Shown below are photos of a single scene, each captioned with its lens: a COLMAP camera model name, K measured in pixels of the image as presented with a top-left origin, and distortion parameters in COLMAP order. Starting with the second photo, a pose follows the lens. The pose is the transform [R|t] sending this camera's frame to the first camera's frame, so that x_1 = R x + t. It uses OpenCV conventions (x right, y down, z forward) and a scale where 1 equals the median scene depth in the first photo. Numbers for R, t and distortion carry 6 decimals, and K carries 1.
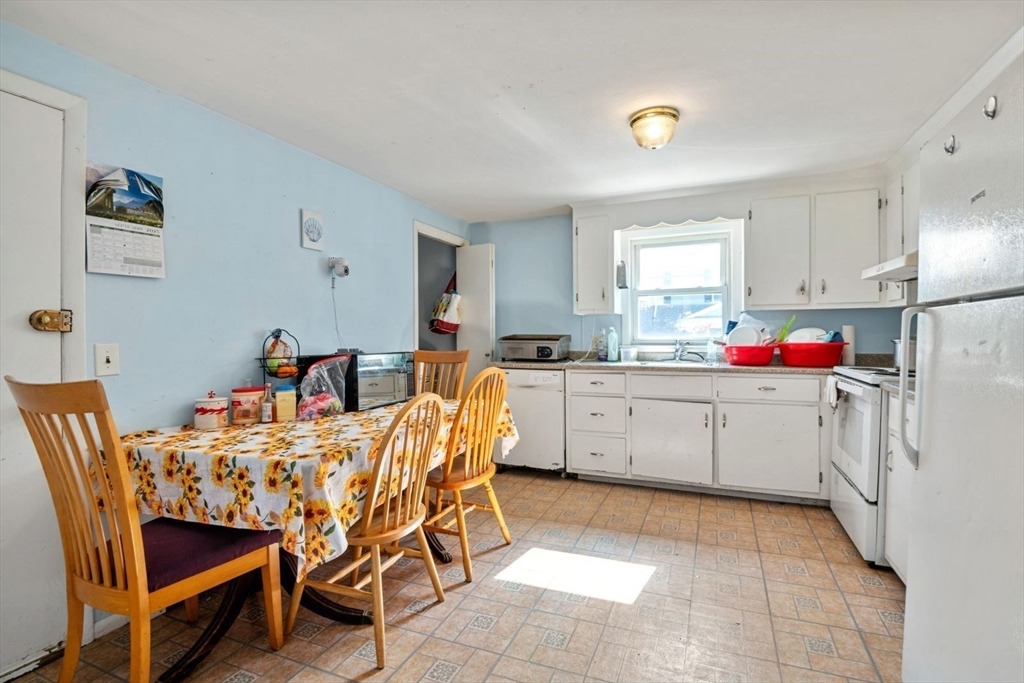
lens RADIAL K [[472.6, 0, 516.9], [0, 472.6, 343.5], [0, 0, 1]] dist [-0.004513, -0.007781]
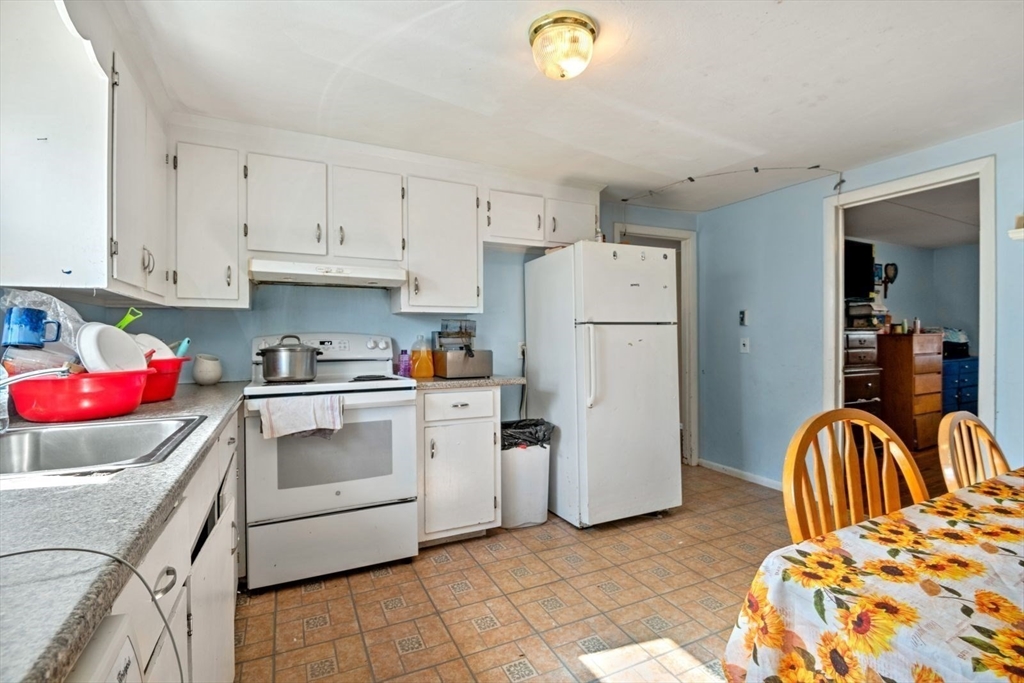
lens RADIAL K [[472.6, 0, 510.2], [0, 472.6, 338.8], [0, 0, 1]] dist [-0.004513, -0.007781]
pose [[-0.750225, 0.005188, 0.661163, -0.124802], [0.016326, 0.999810, 0.010679, -0.038538], [-0.660982, 0.018806, -0.750166, 1.597994]]
